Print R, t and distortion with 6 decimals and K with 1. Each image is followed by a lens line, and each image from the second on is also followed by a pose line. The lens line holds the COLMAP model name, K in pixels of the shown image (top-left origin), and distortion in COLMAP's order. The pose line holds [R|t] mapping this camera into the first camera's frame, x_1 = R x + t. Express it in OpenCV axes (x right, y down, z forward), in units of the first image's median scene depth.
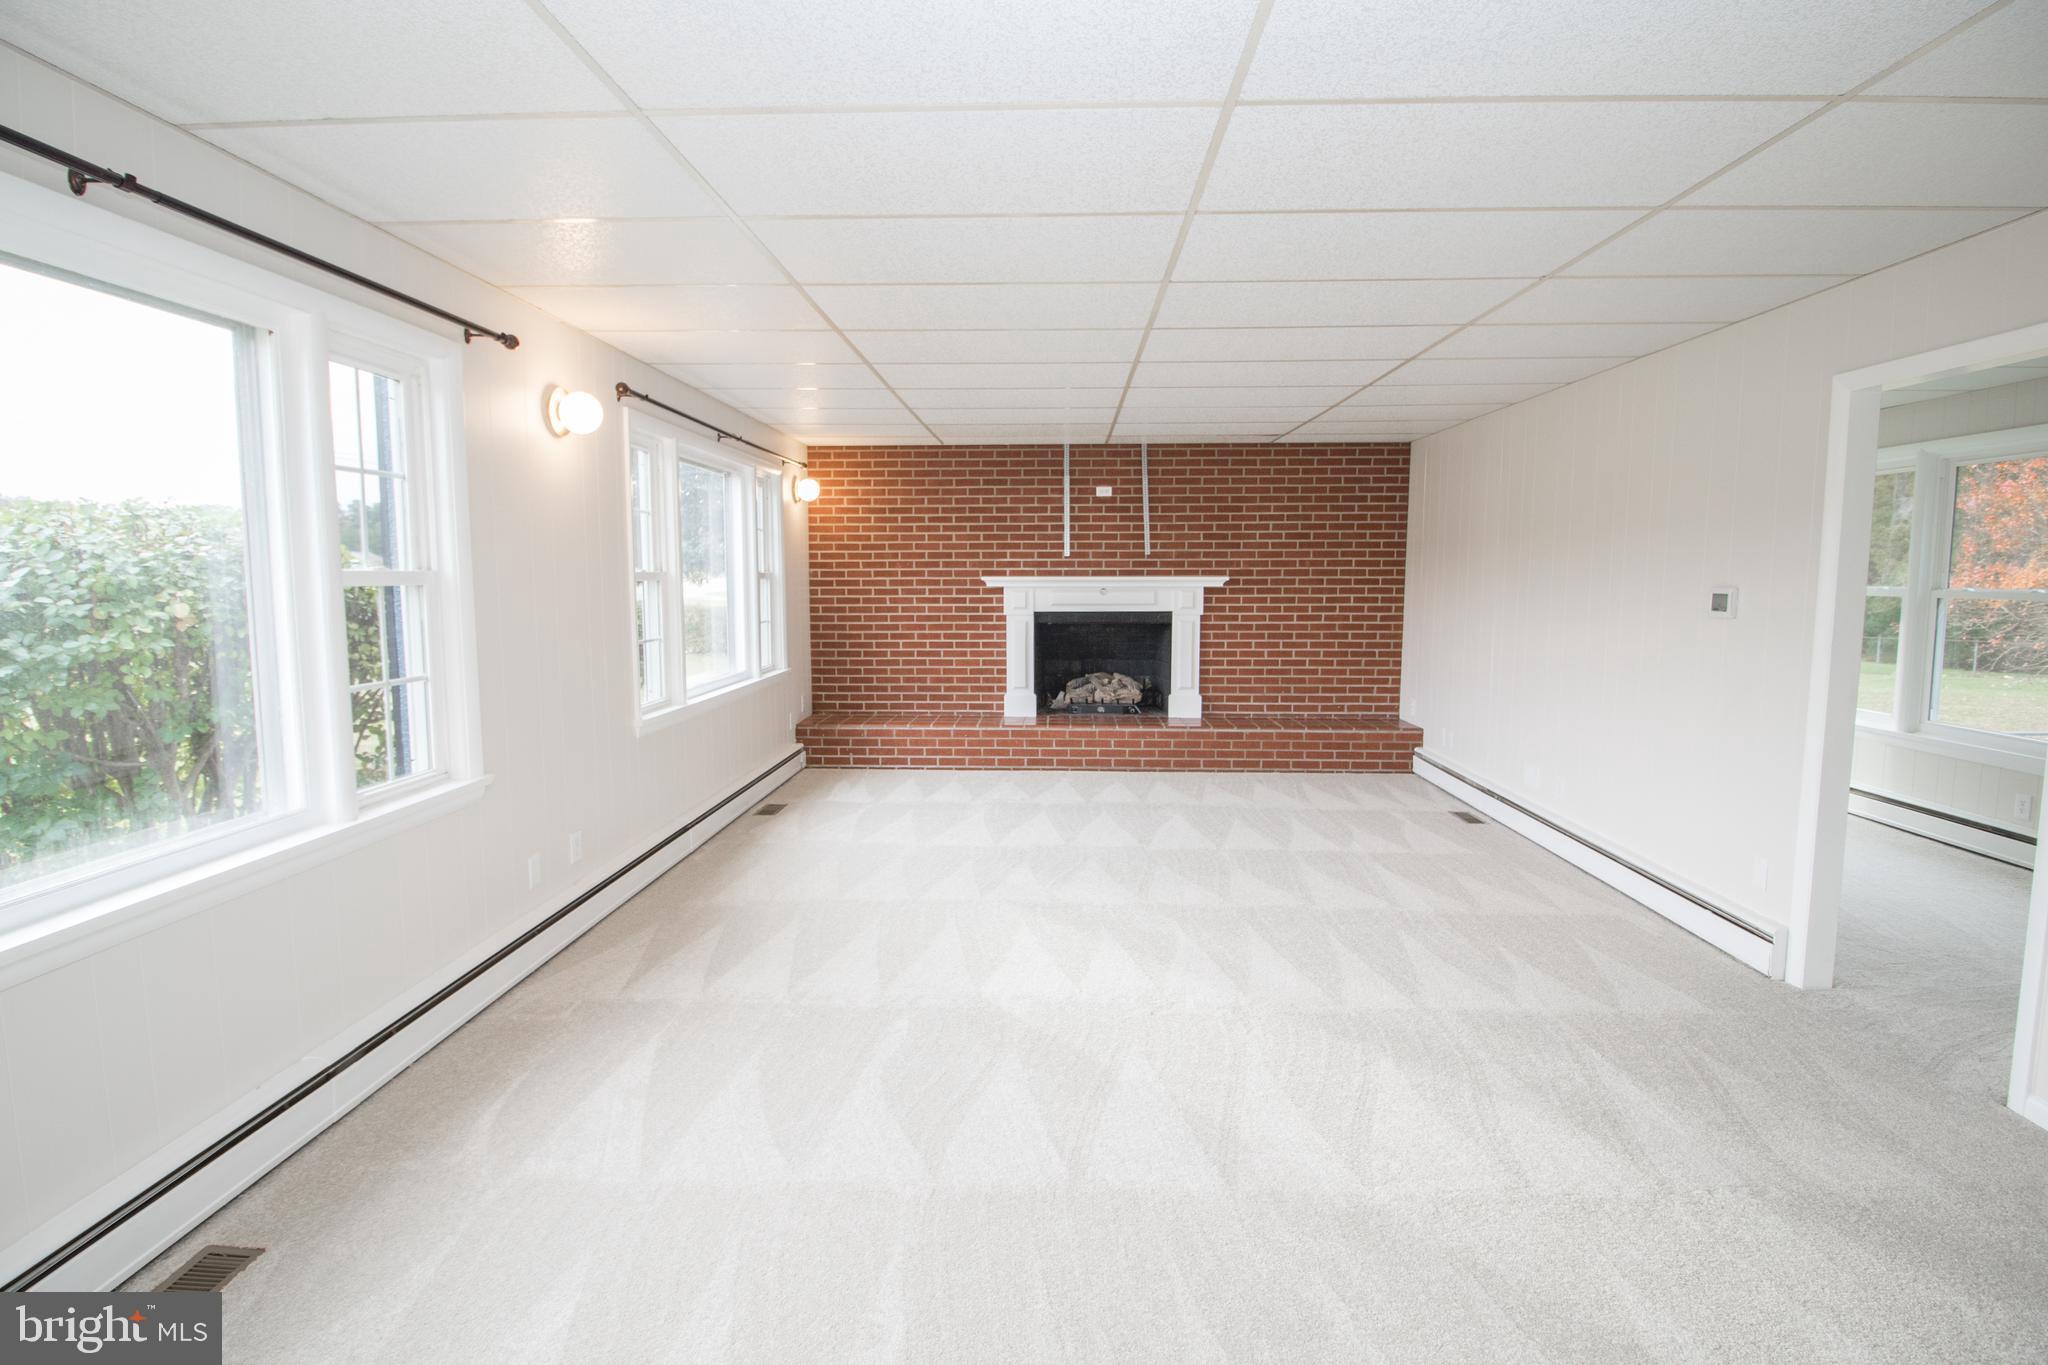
lens RADIAL K [[922.8, 0, 1017.6], [0, 922.8, 652.8], [0, 0, 1]] dist [0.000511, -0.011618]
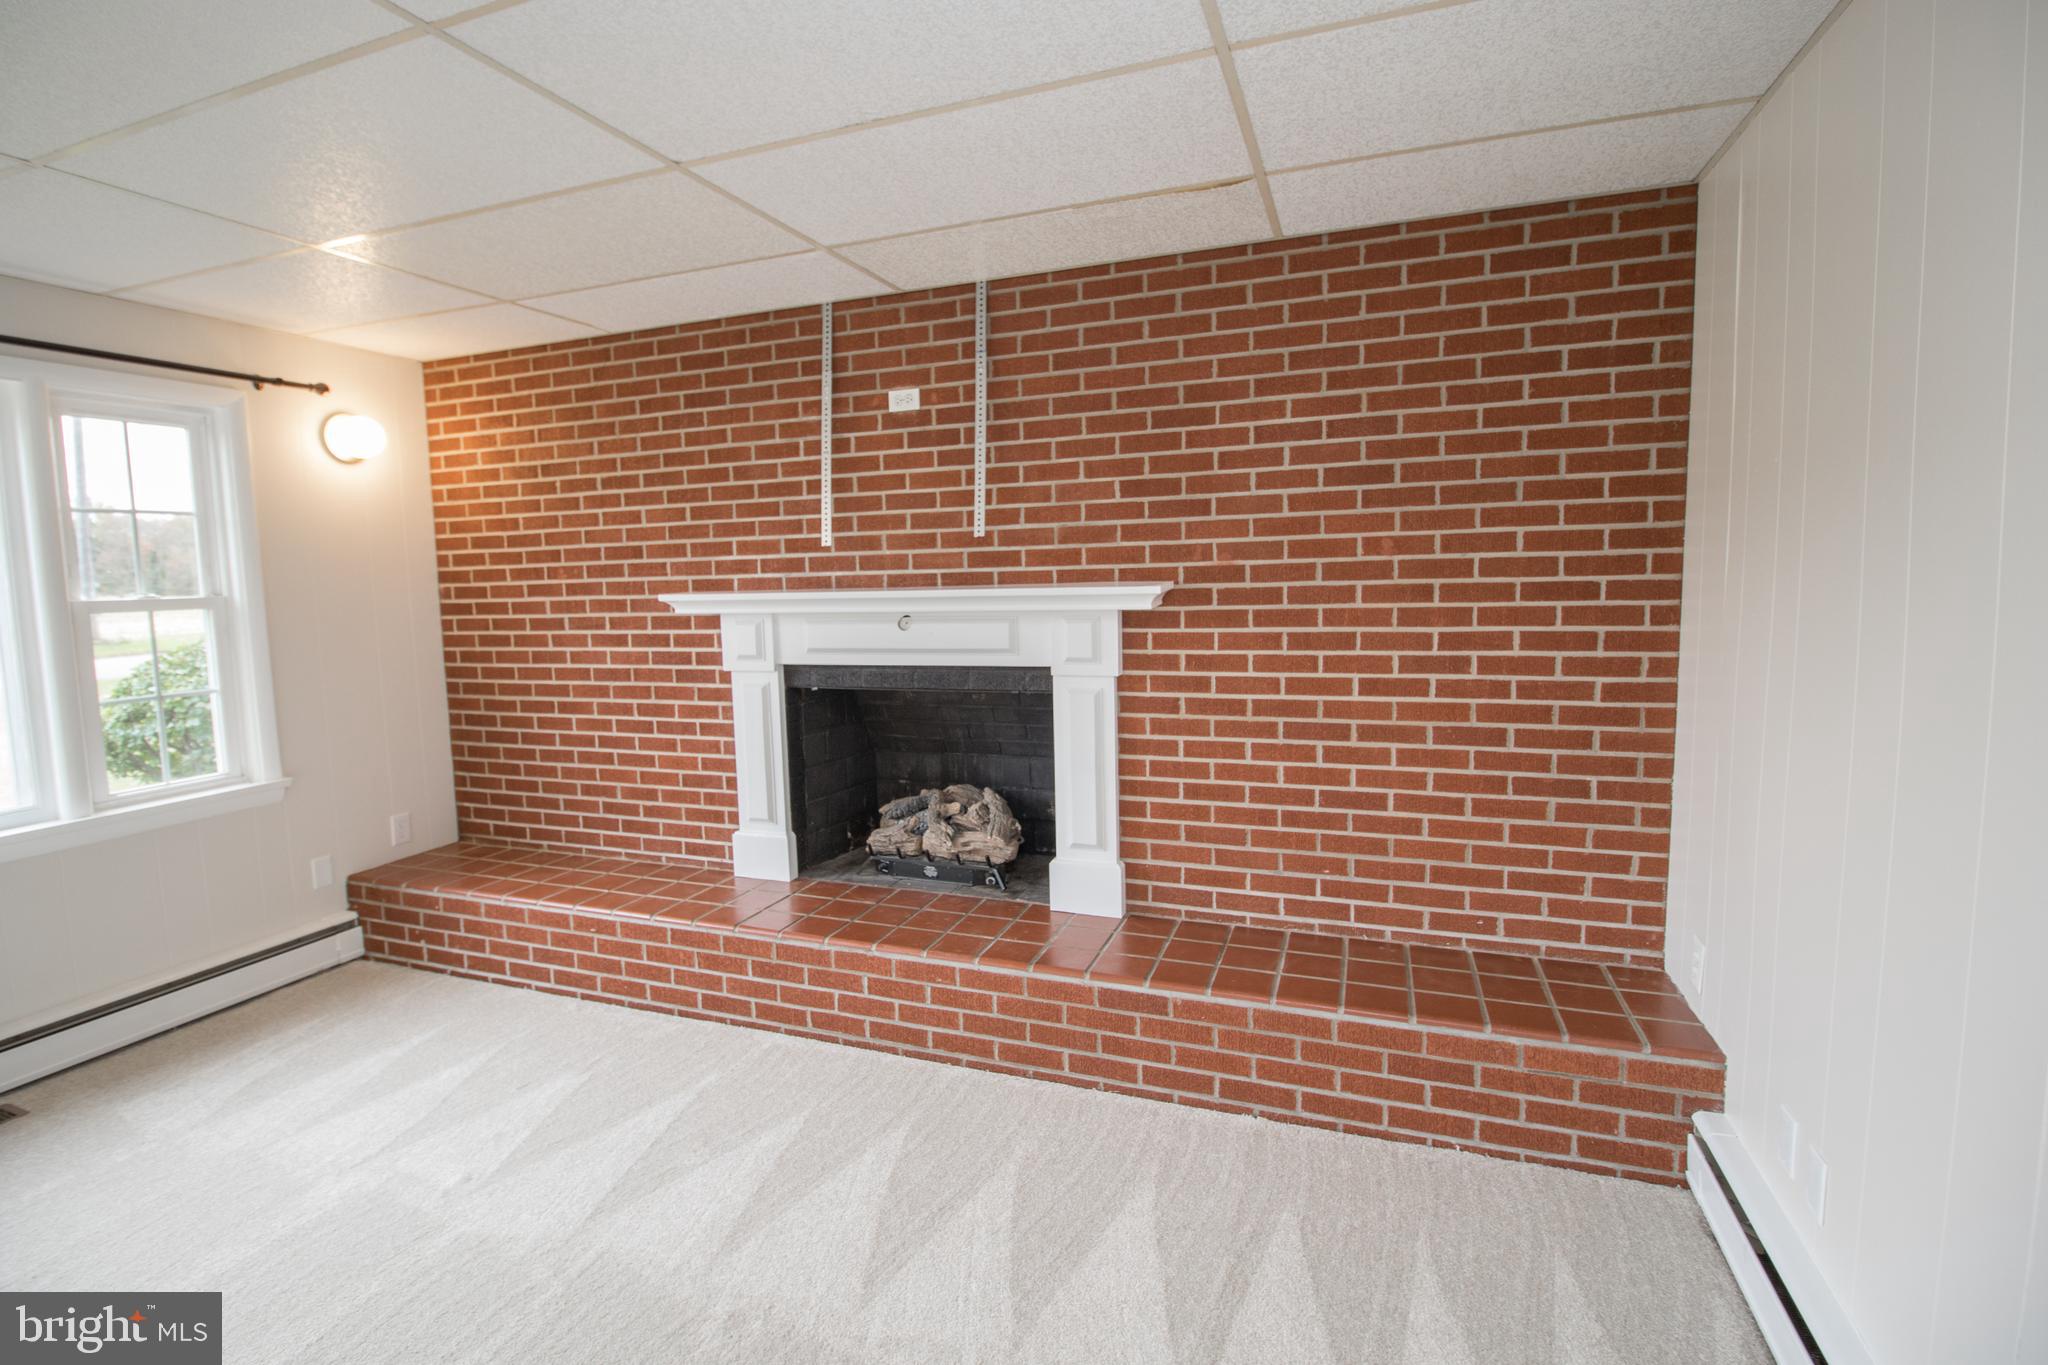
lens RADIAL K [[922.8, 0, 1017.6], [0, 922.8, 652.8], [0, 0, 1]] dist [0.000511, -0.011618]
pose [[0.953151, 0.003492, -0.302476, 0.282335], [-0.001972, 0.999984, 0.005328, -0.053829], [0.302490, -0.004482, 0.953142, 0.584786]]
